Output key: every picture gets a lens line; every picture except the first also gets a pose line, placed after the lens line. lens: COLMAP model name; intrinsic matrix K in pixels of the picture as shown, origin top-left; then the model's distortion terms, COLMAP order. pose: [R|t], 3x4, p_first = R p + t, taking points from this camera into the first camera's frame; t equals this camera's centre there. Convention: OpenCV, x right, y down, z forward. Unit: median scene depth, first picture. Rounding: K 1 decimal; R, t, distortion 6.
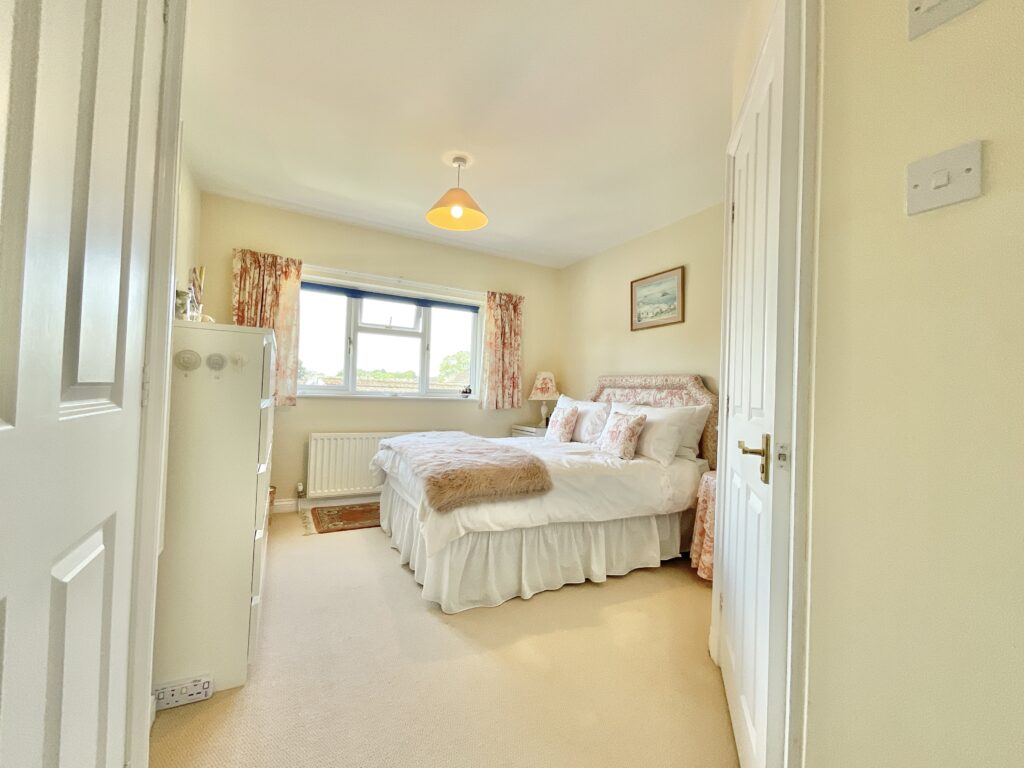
lens RADIAL K [[419.2, 0, 510.8], [0, 419.2, 385.6], [0, 0, 1]] dist [-0.001318, 0.002727]
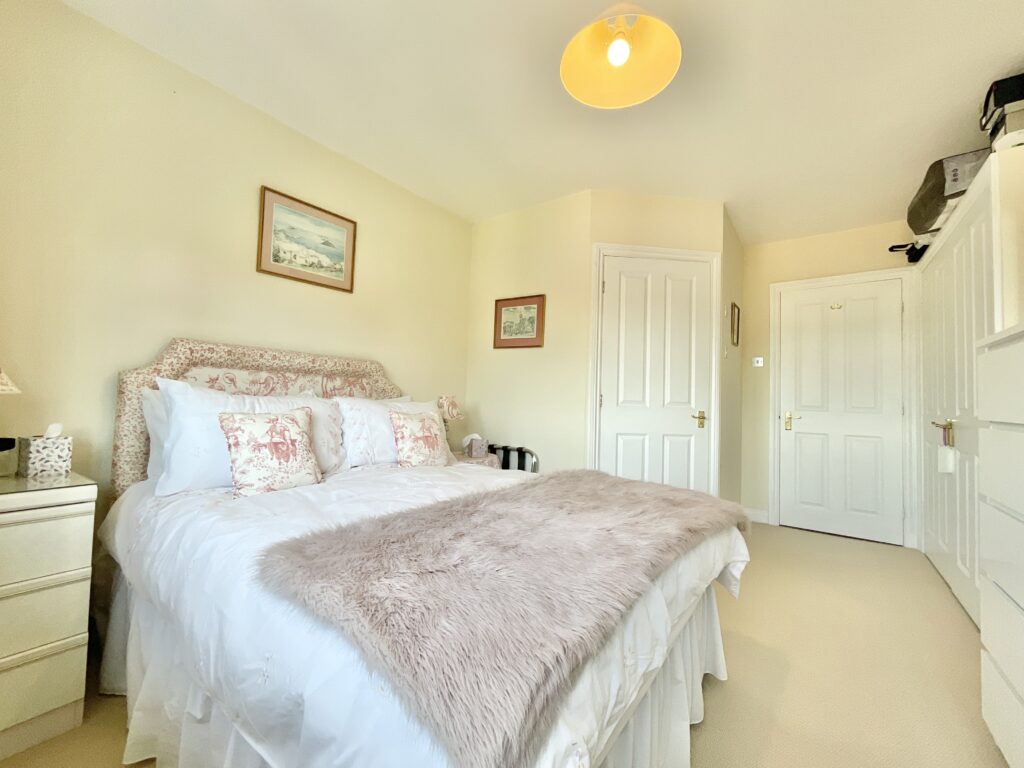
lens RADIAL K [[419.2, 0, 505.9], [0, 419.2, 383.9], [0, 0, 1]] dist [-0.001318, 0.002727]
pose [[-0.410402, -0.012097, 0.911825, -0.398466], [-0.057091, 0.998291, -0.012453, 0.013626], [-0.910116, -0.057168, -0.410391, 0.954151]]
